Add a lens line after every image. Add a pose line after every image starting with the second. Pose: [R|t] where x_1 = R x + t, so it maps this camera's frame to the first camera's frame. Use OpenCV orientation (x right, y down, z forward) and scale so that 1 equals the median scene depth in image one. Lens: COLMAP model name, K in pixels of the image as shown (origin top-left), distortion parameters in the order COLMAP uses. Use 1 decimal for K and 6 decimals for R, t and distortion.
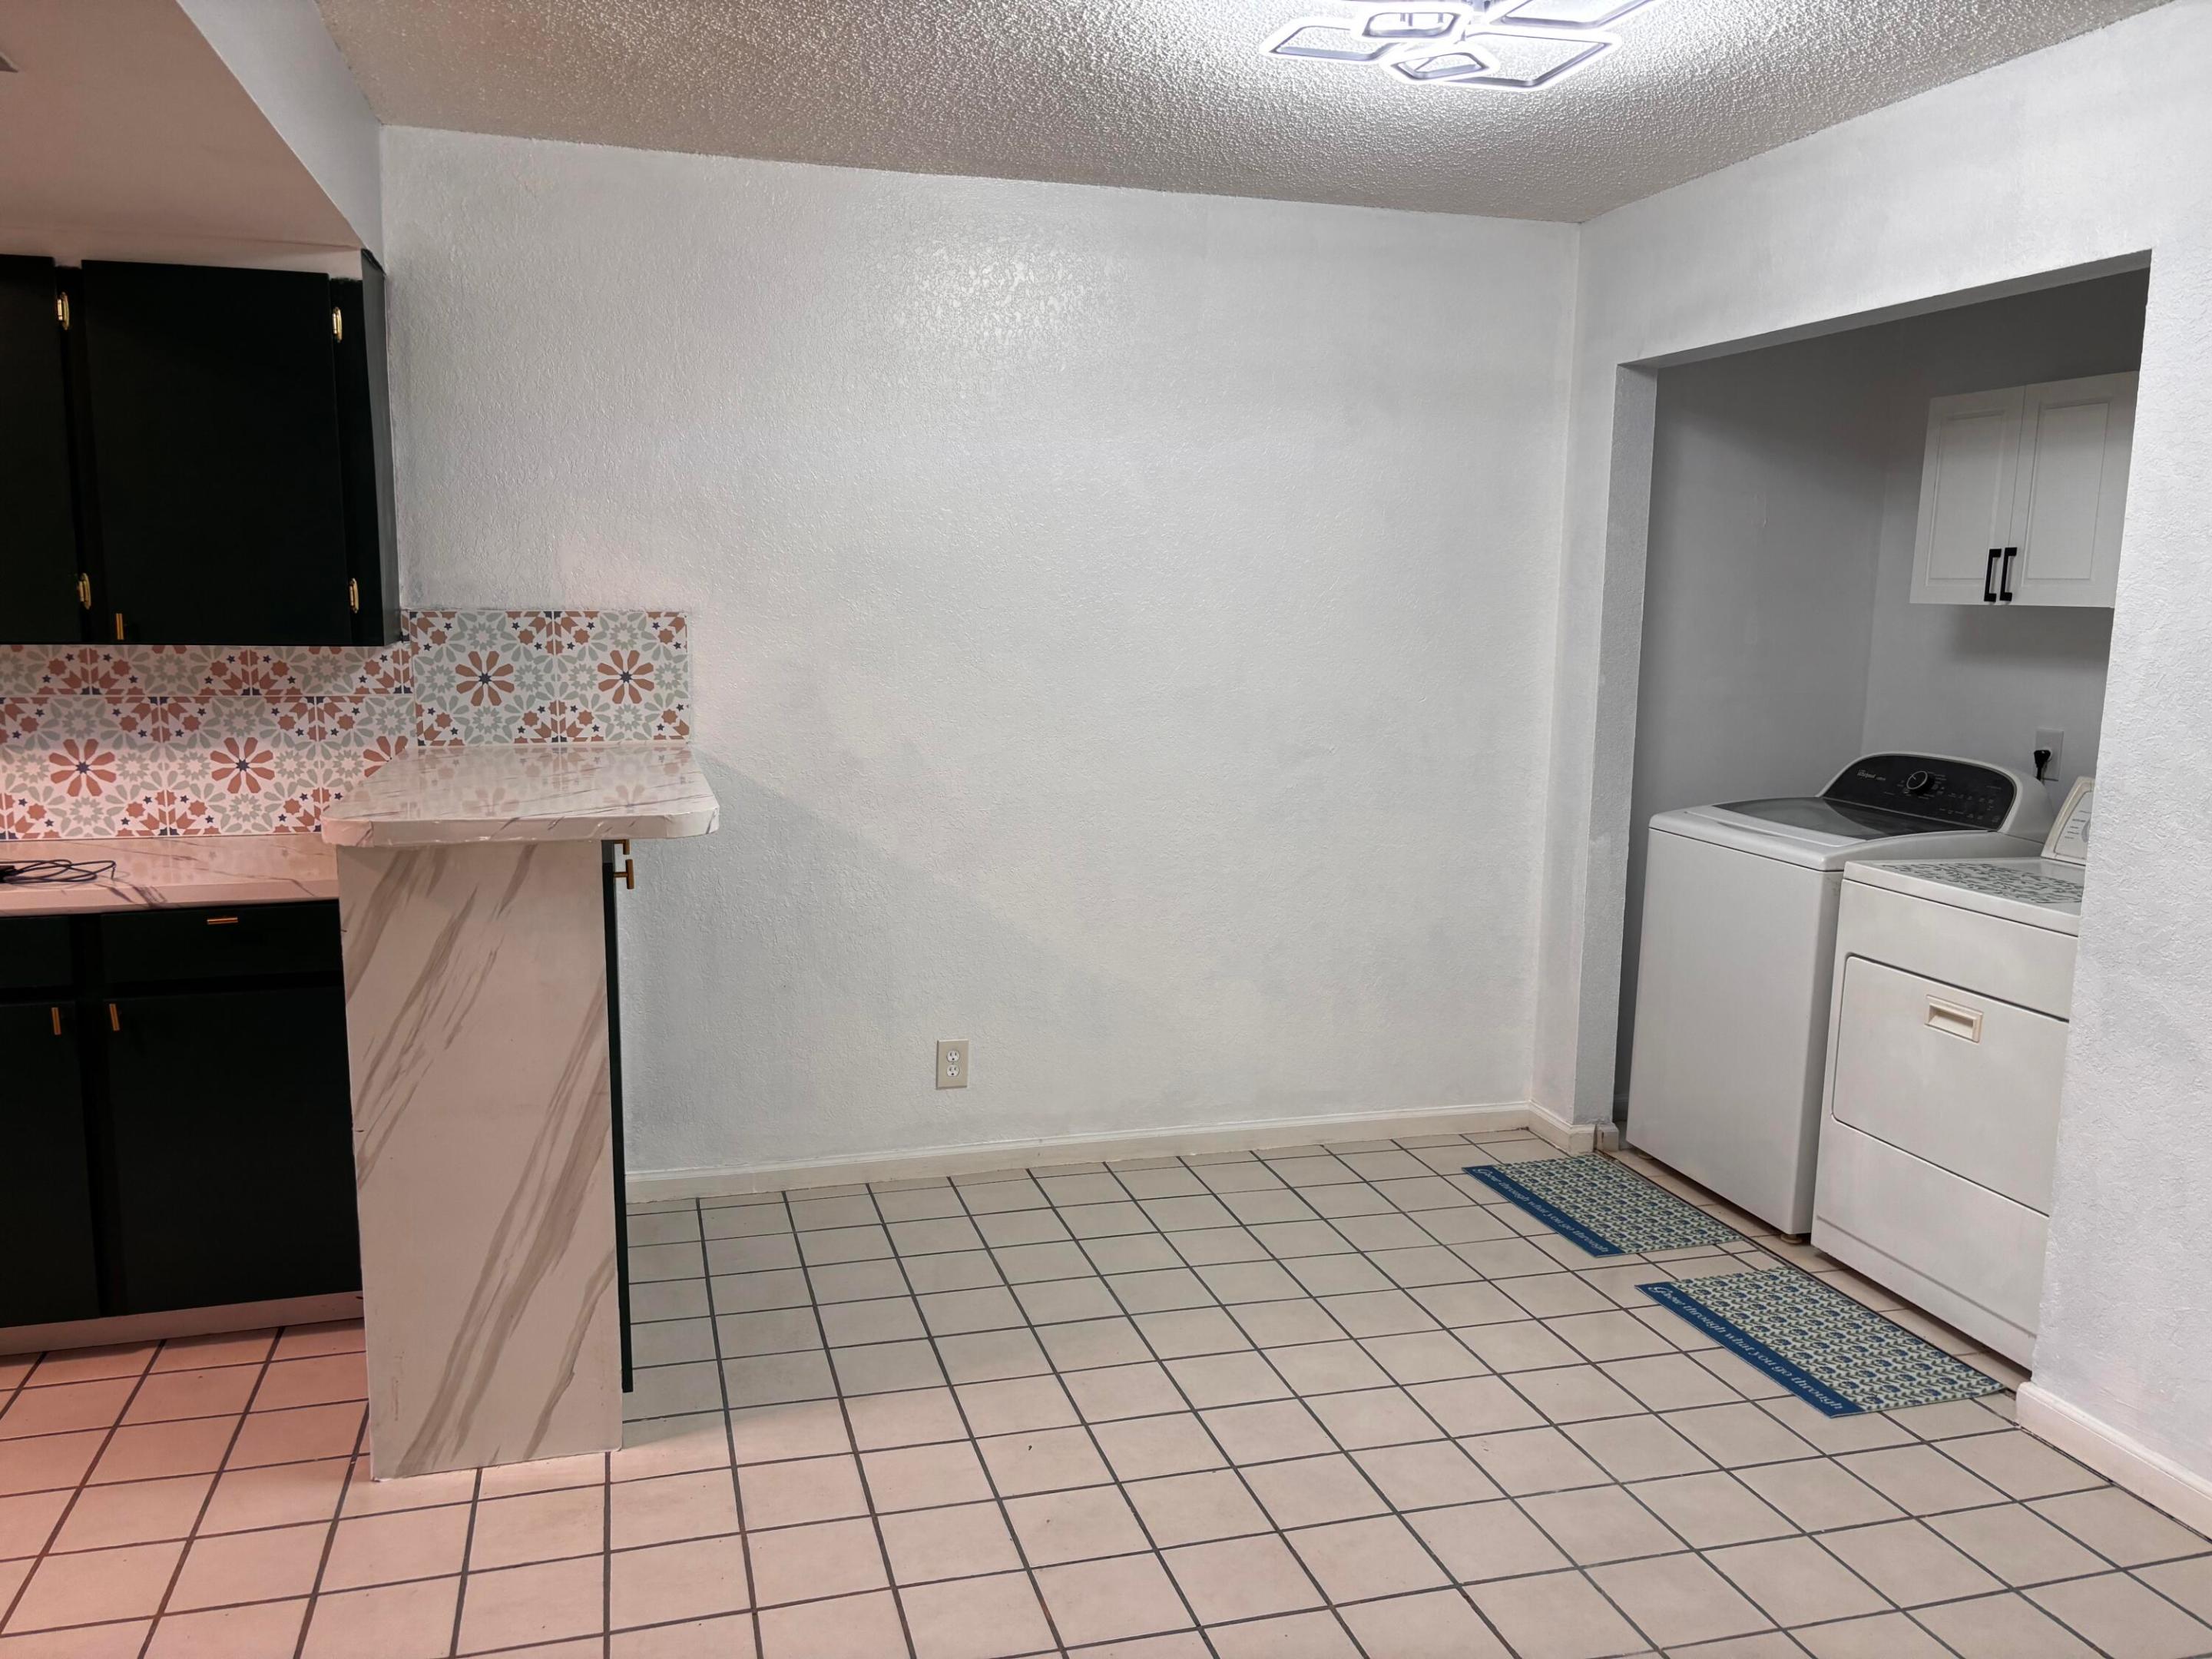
lens RADIAL K [[1651.7, 0, 1097.0], [0, 1651.7, 841.4], [0, 0, 1]] dist [0.022683, -0.021481]
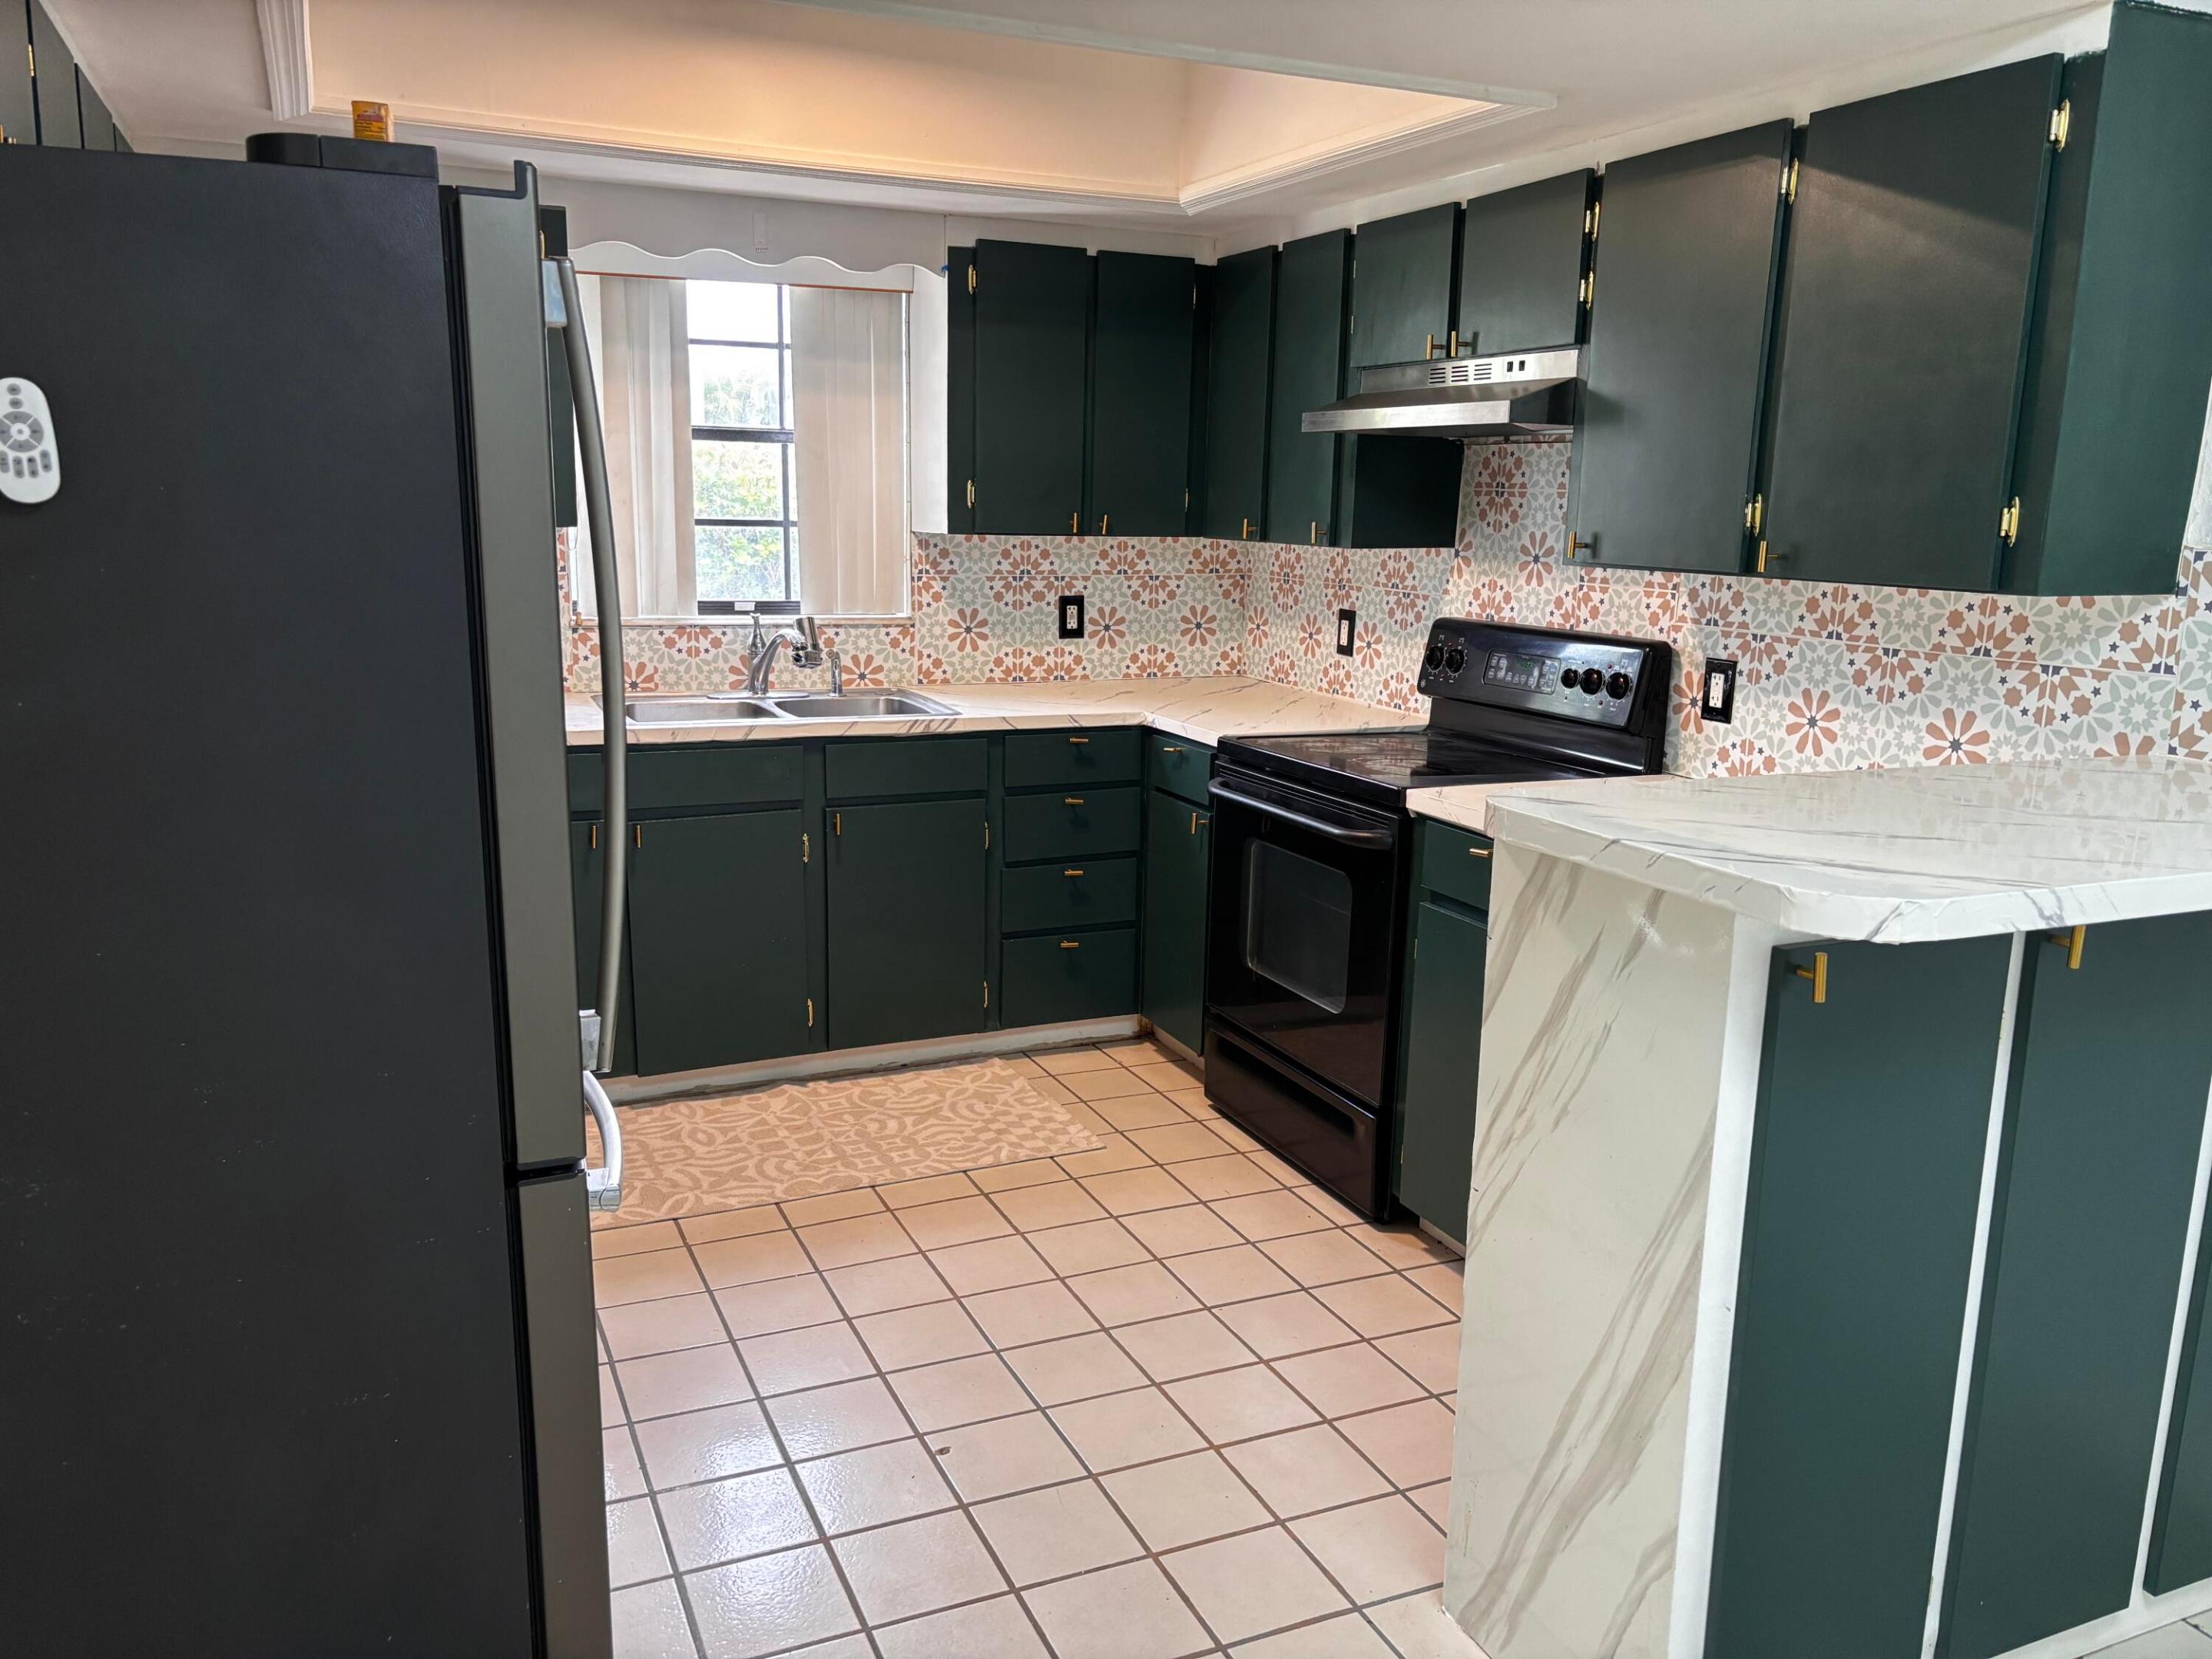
lens RADIAL K [[1651.7, 0, 1097.0], [0, 1651.7, 841.4], [0, 0, 1]] dist [0.022683, -0.021481]
pose [[0.153670, 0.188704, -0.969936, 0.193432], [-0.179090, 0.970657, 0.160471, -0.058274], [0.971757, 0.149046, 0.182956, 0.505955]]
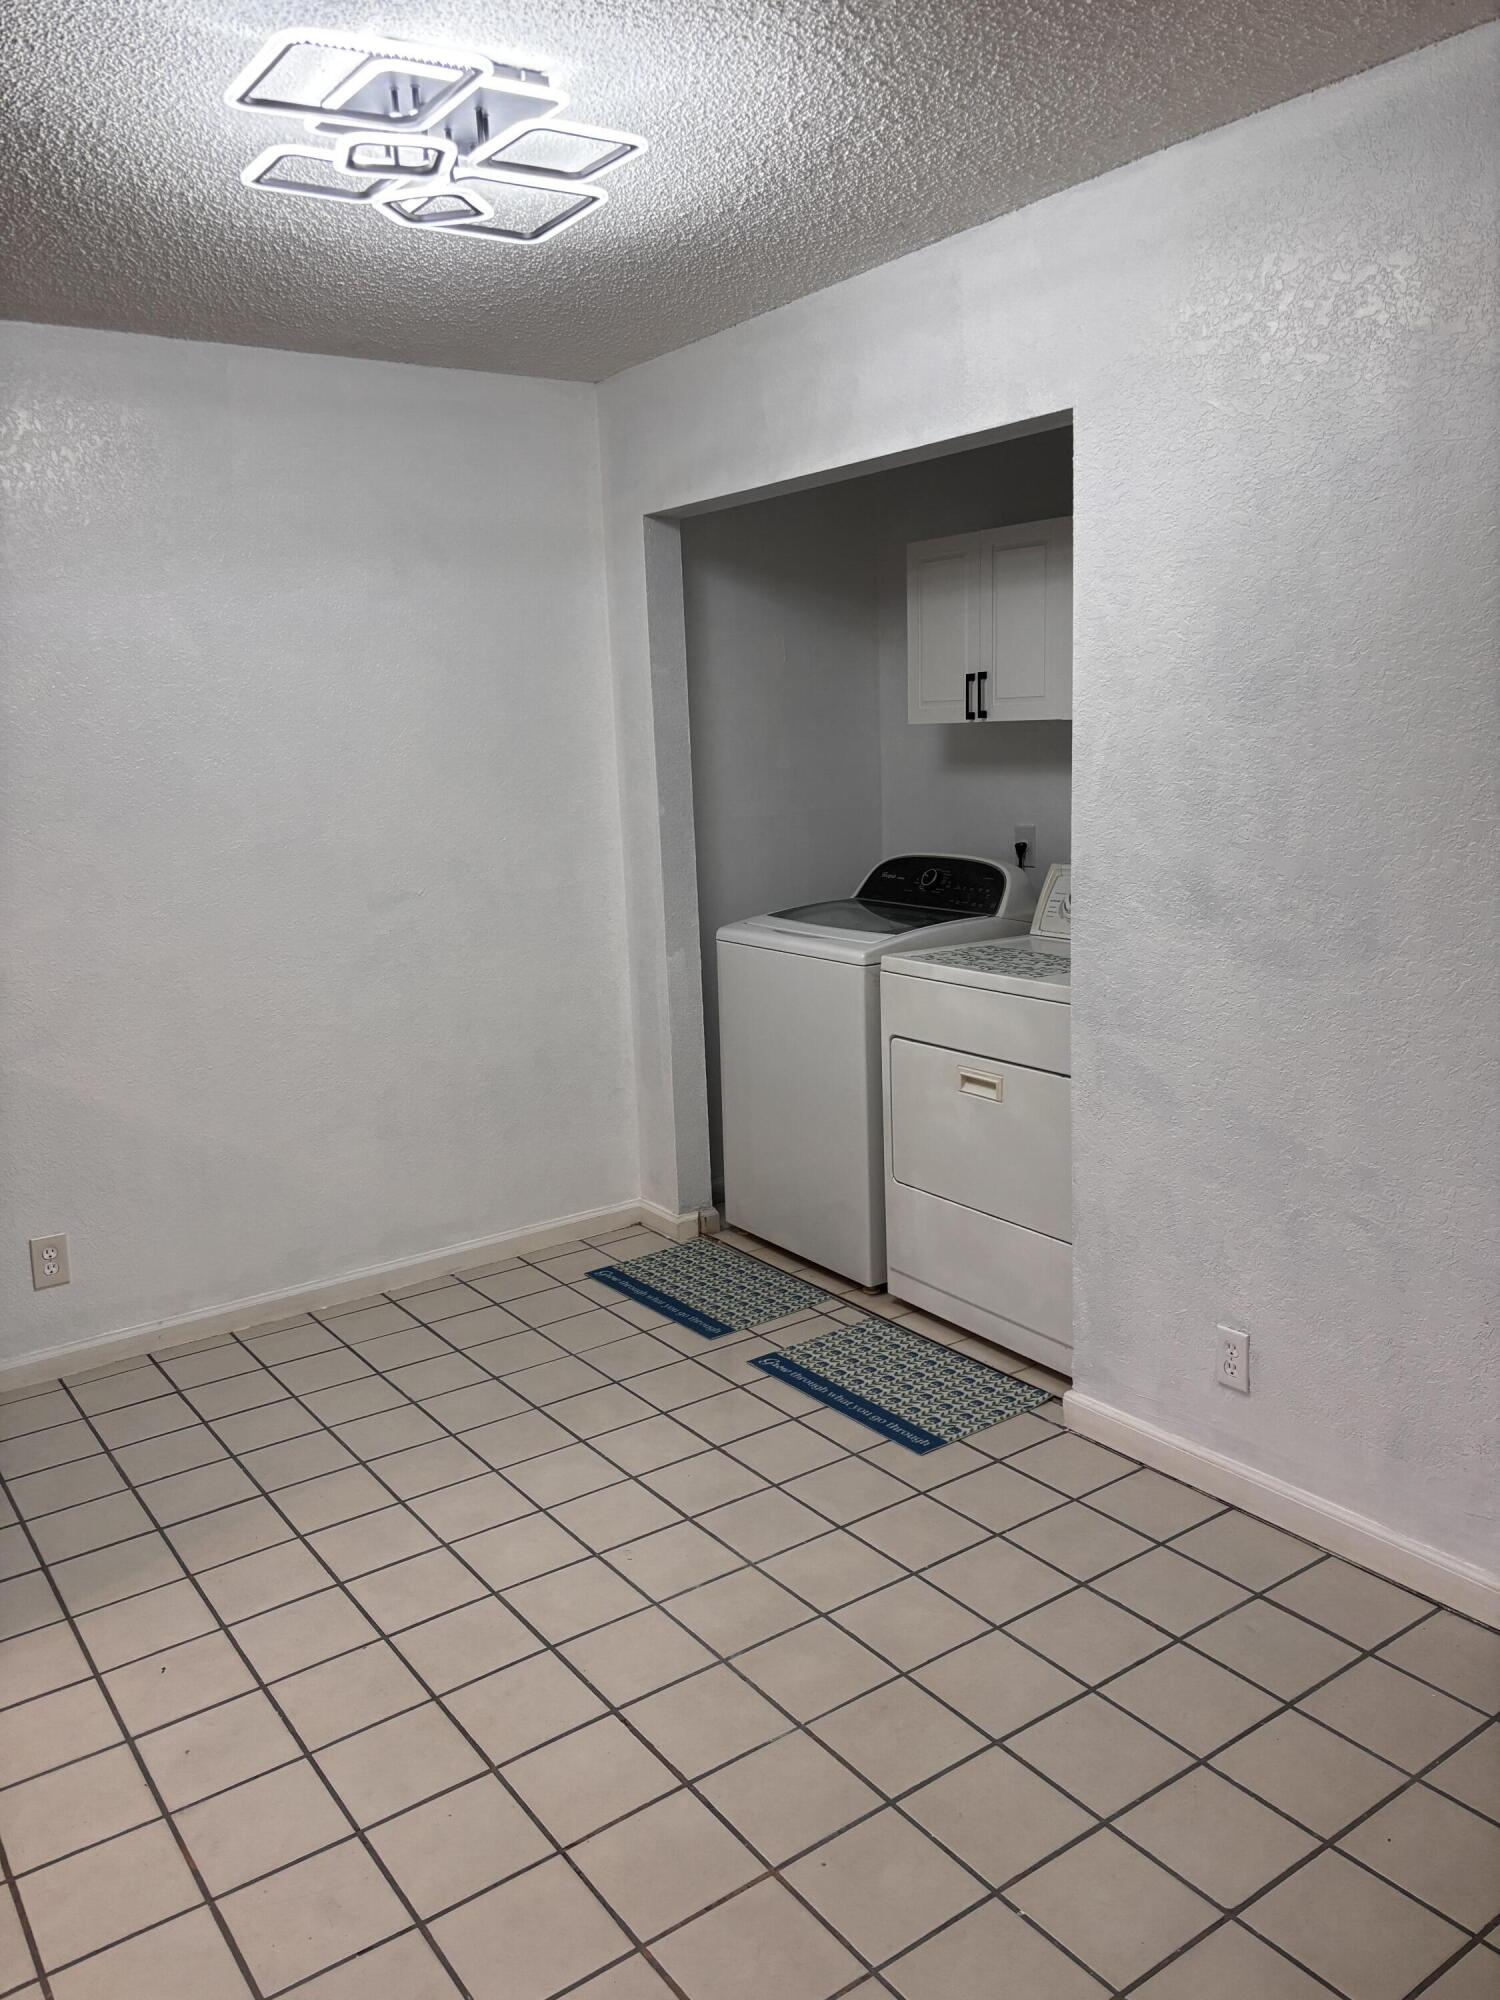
lens RADIAL K [[1503.0, 0, 732.5], [0, 1503.0, 996.4], [0, 0, 1]] dist [0.058045, -0.065148]
pose [[0.940615, -0.111304, 0.320710, 0.019239], [0.104039, 0.993778, 0.039759, -0.010705], [-0.323140, -0.004032, 0.946343, 0.050542]]
